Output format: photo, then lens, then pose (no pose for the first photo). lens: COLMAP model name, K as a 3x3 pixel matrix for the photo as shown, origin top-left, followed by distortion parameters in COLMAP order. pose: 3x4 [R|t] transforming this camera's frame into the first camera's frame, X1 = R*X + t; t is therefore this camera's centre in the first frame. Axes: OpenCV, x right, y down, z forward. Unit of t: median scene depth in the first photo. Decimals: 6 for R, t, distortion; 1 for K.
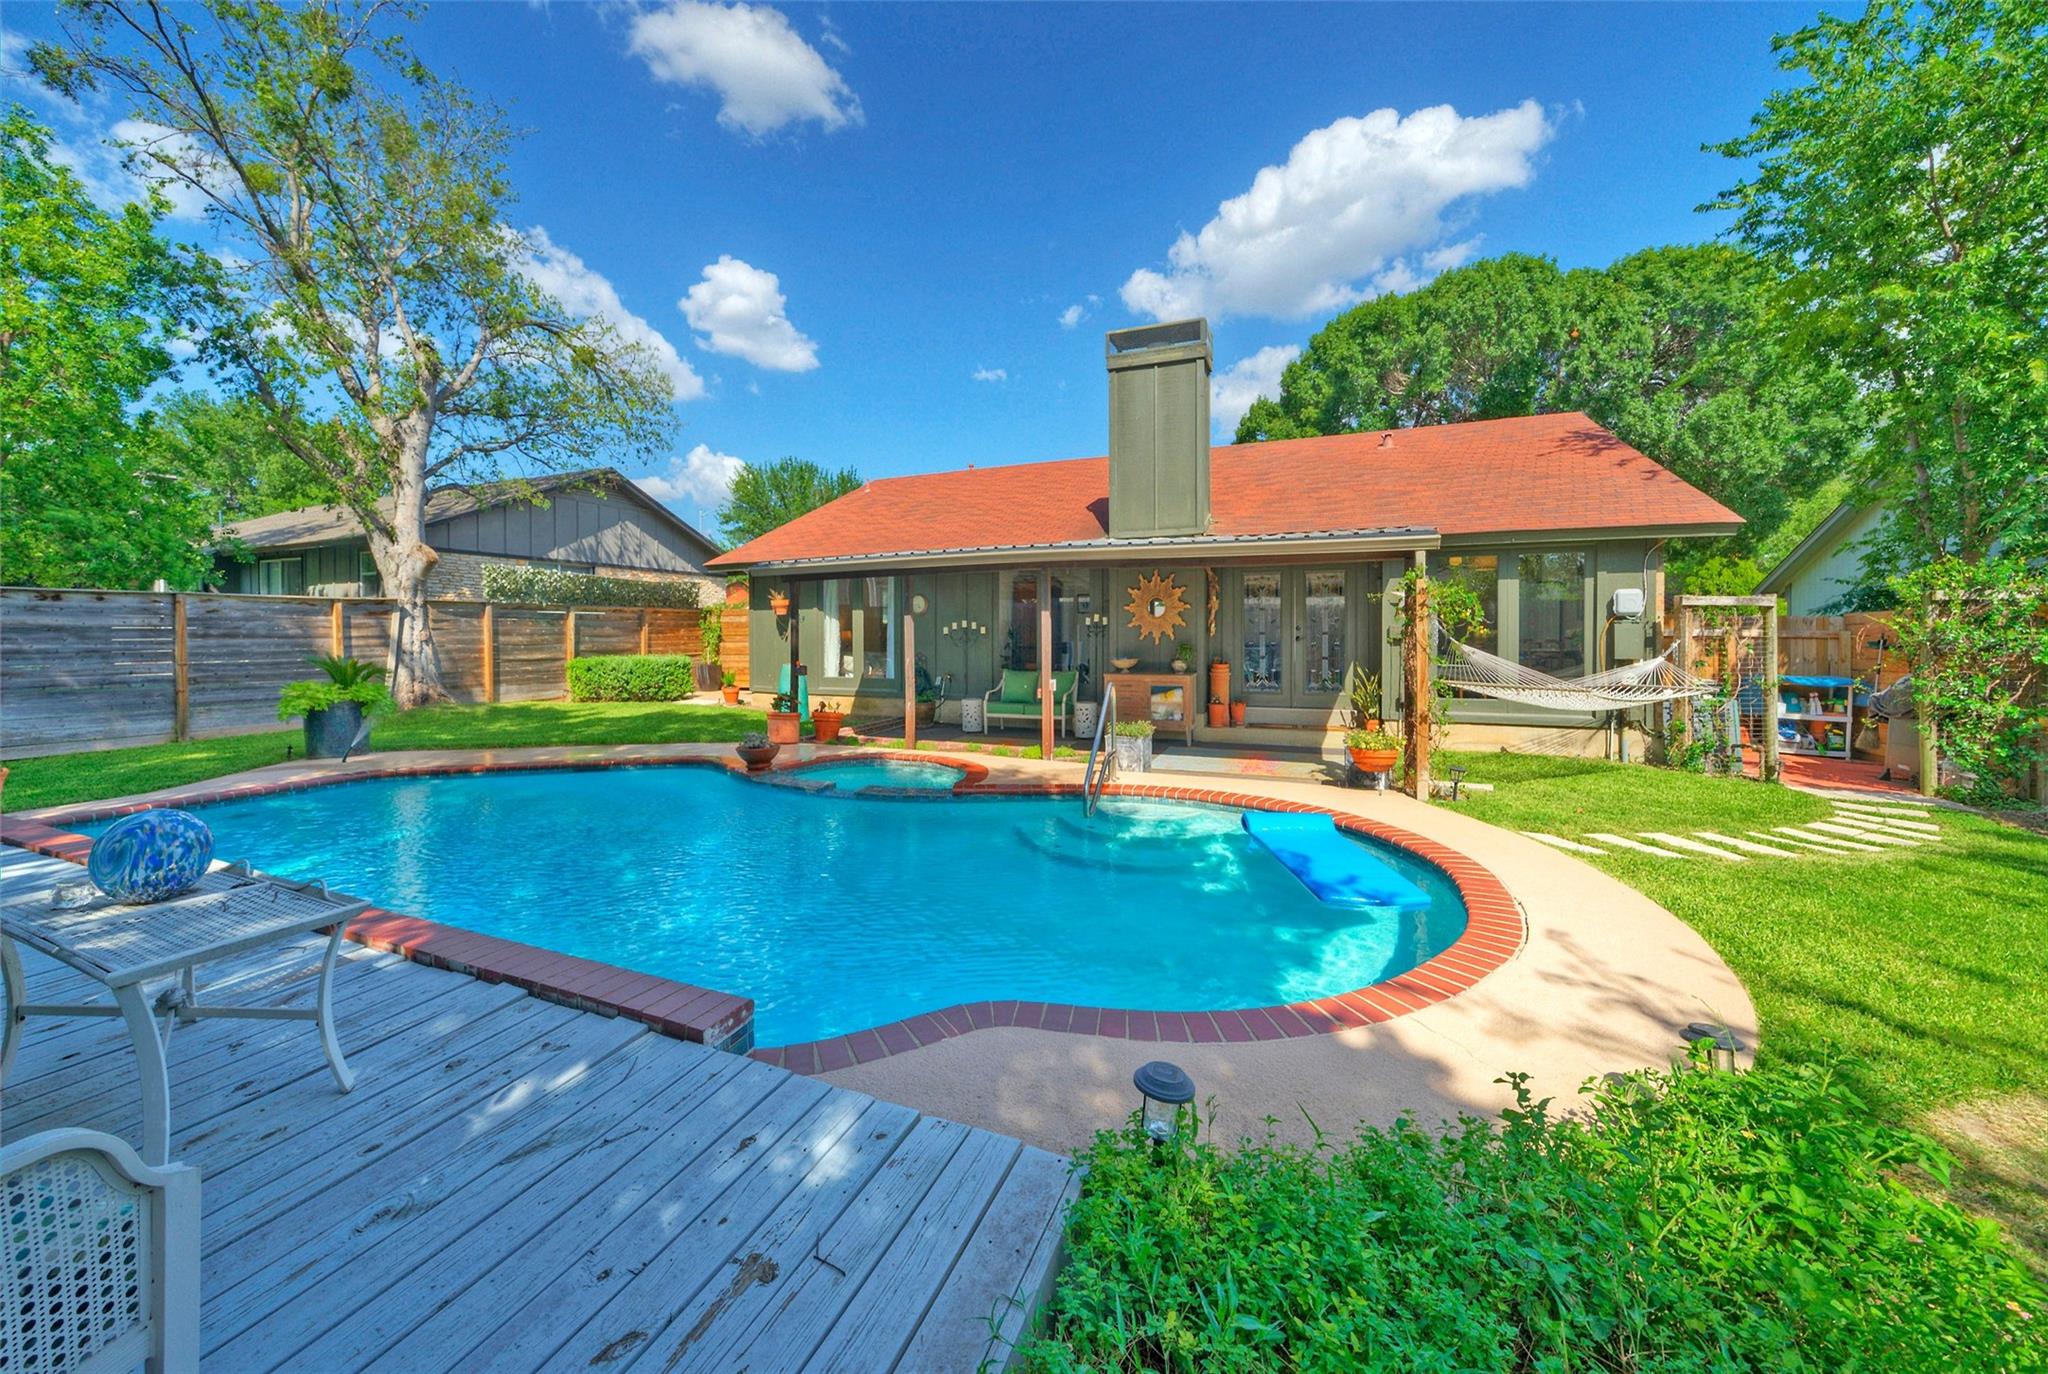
lens RADIAL K [[771.6, 0, 1011.3], [0, 771.6, 641.0], [0, 0, 1]] dist [-0.000039, 0.000707]
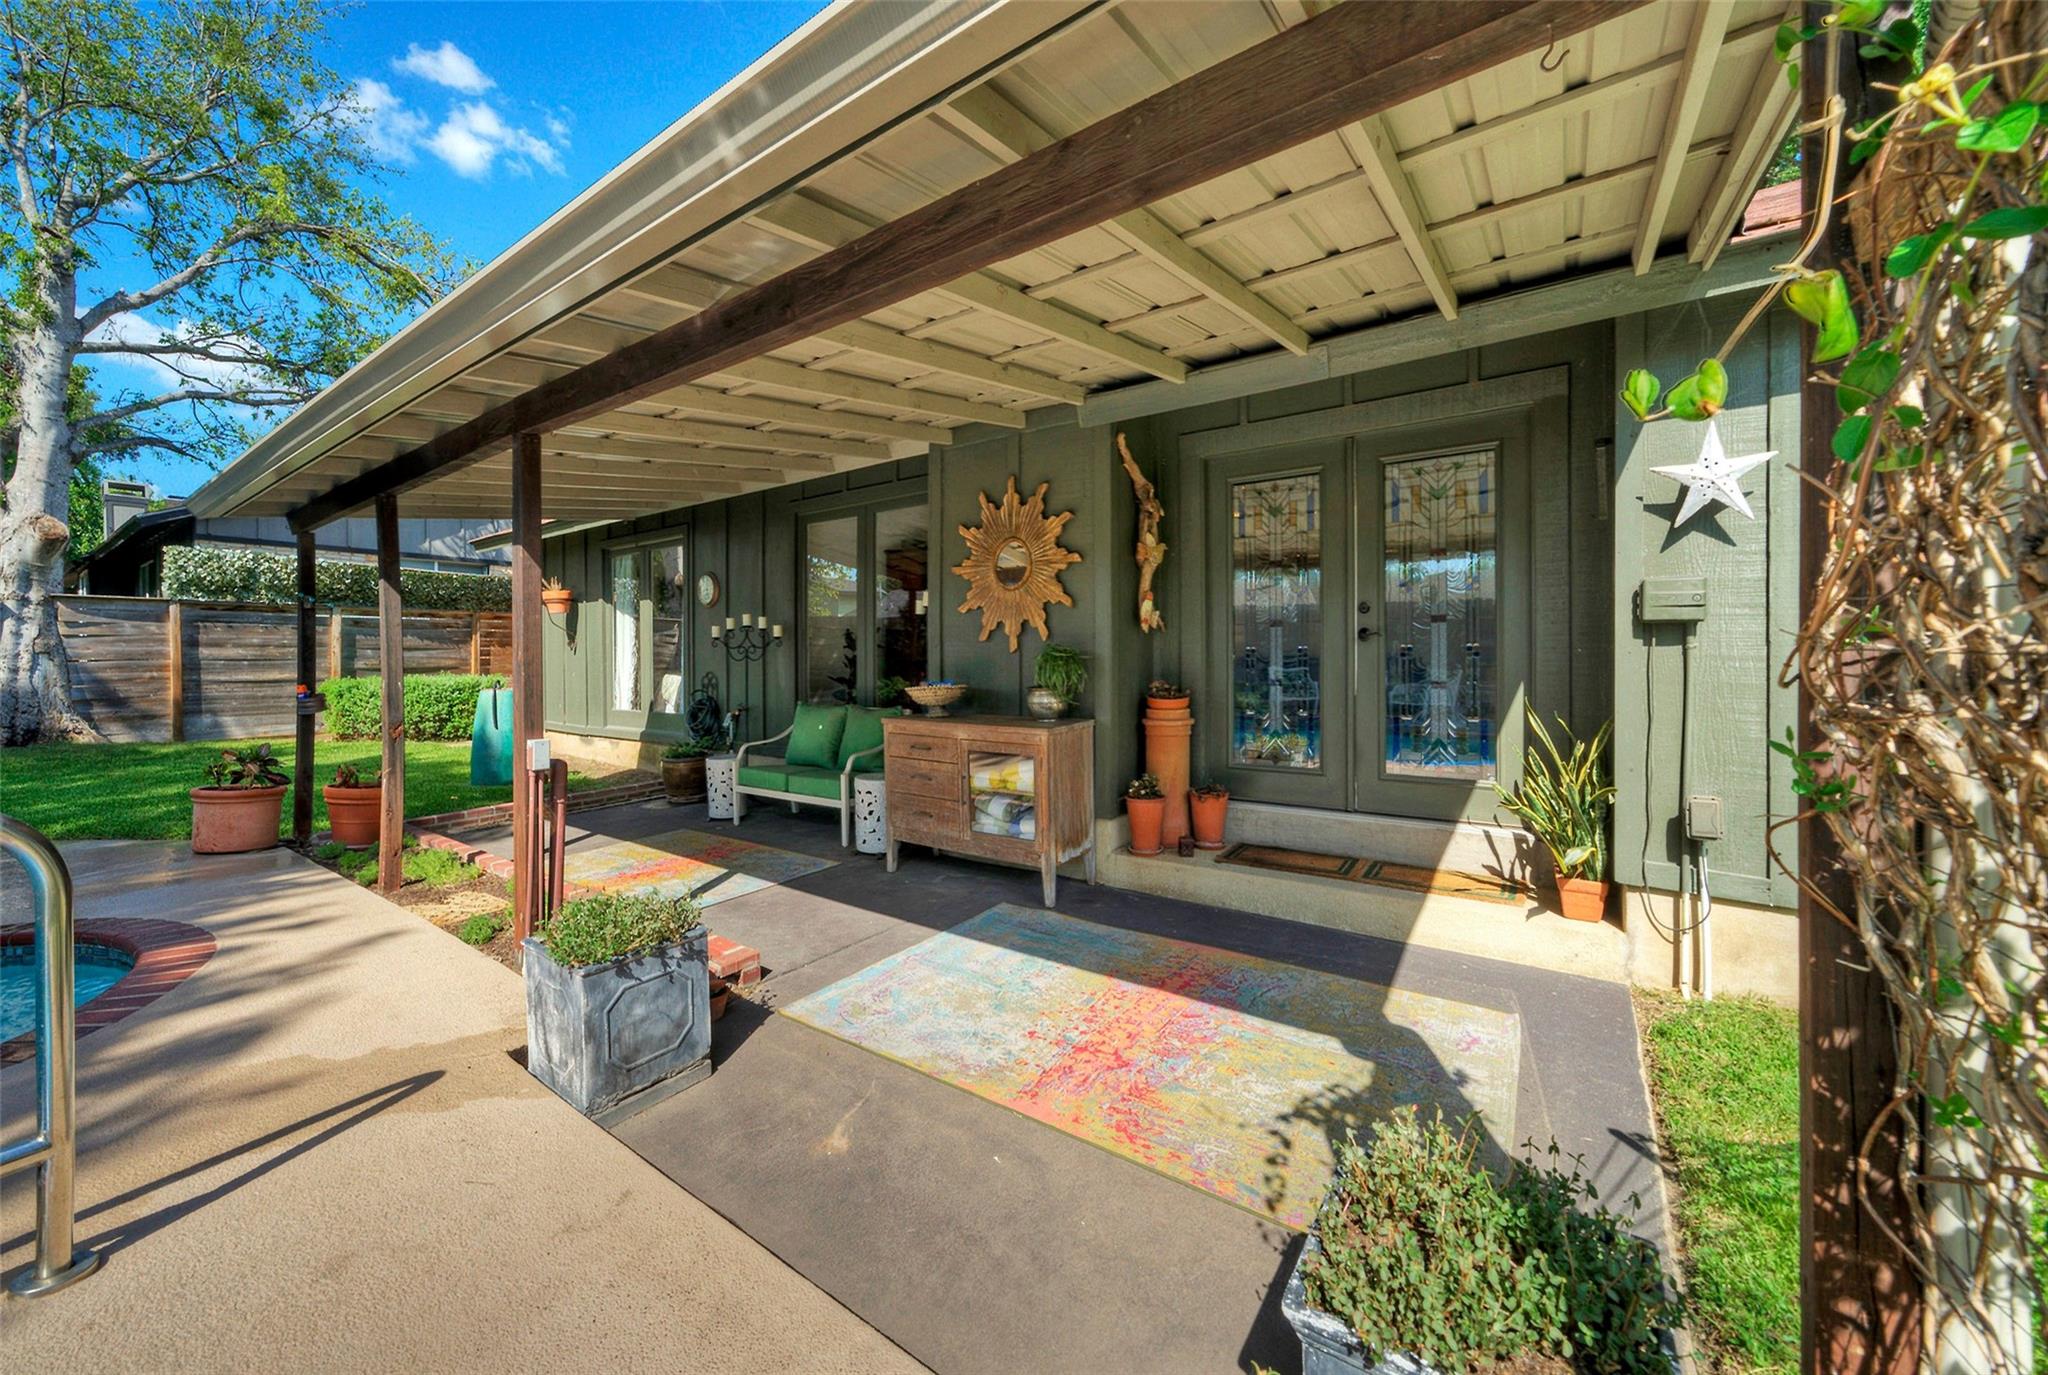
lens RADIAL K [[771.6, 0, 1005.0], [0, 771.6, 654.6], [0, 0, 1]] dist [-0.000039, 0.000707]
pose [[0.980407, -0.002803, -0.196963, 0.226059], [0.000682, 0.999941, -0.010834, 0.009312], [0.196981, 0.010488, 0.980351, 0.484901]]
